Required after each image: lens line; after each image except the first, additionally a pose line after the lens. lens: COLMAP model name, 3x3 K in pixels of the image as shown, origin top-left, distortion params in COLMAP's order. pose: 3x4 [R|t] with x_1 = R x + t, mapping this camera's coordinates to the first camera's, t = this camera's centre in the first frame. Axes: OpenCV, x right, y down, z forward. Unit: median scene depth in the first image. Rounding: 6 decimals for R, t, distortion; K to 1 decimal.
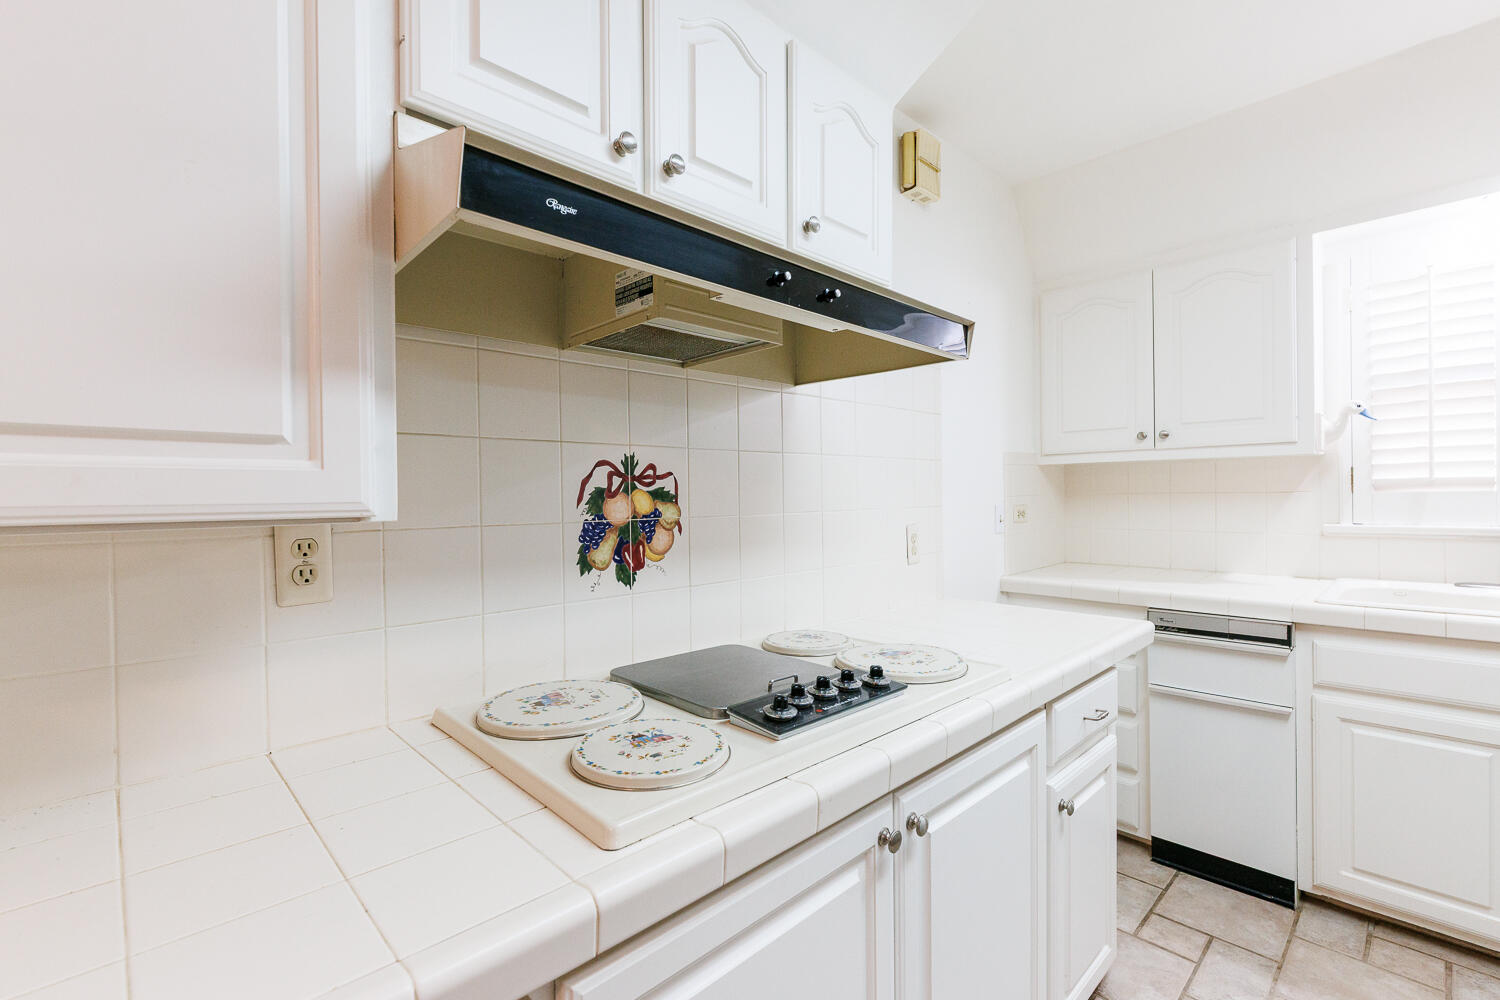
lens RADIAL K [[668.0, 0, 749.6], [0, 668.0, 503.7], [0, 0, 1]] dist [-0.001794, 0.002540]
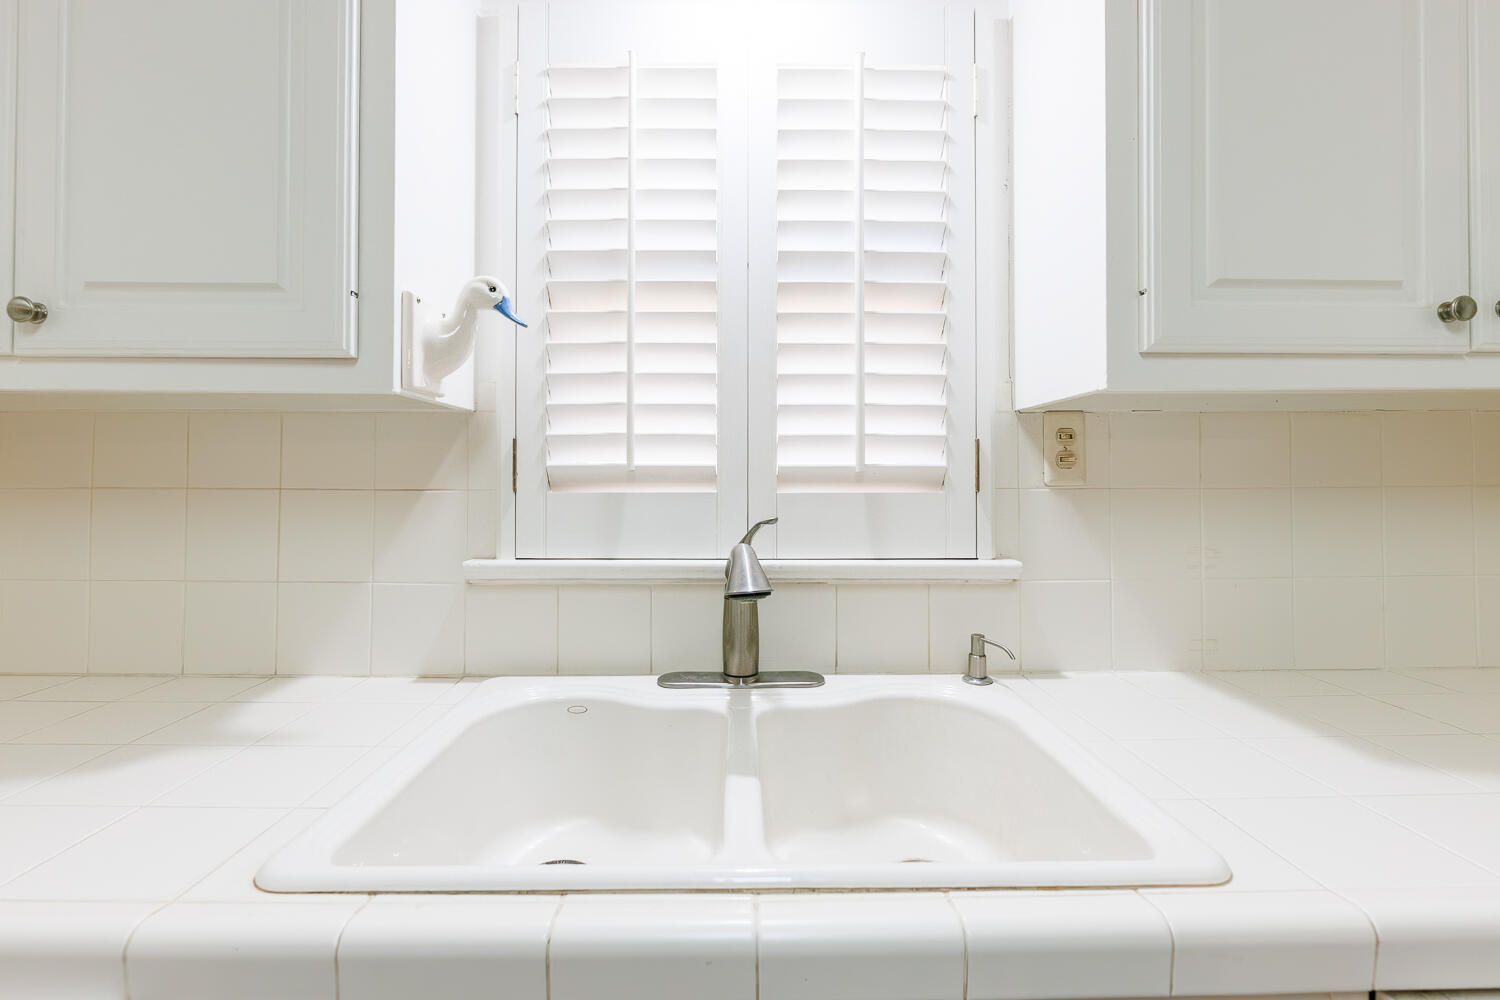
lens RADIAL K [[668.0, 0, 747.4], [0, 668.0, 489.6], [0, 0, 1]] dist [-0.001794, 0.002540]
pose [[0.674744, 0.006987, 0.738019, 0.702944], [-0.000201, 0.999957, -0.009283, -0.015634], [-0.738052, 0.006115, 0.674716, 0.592171]]
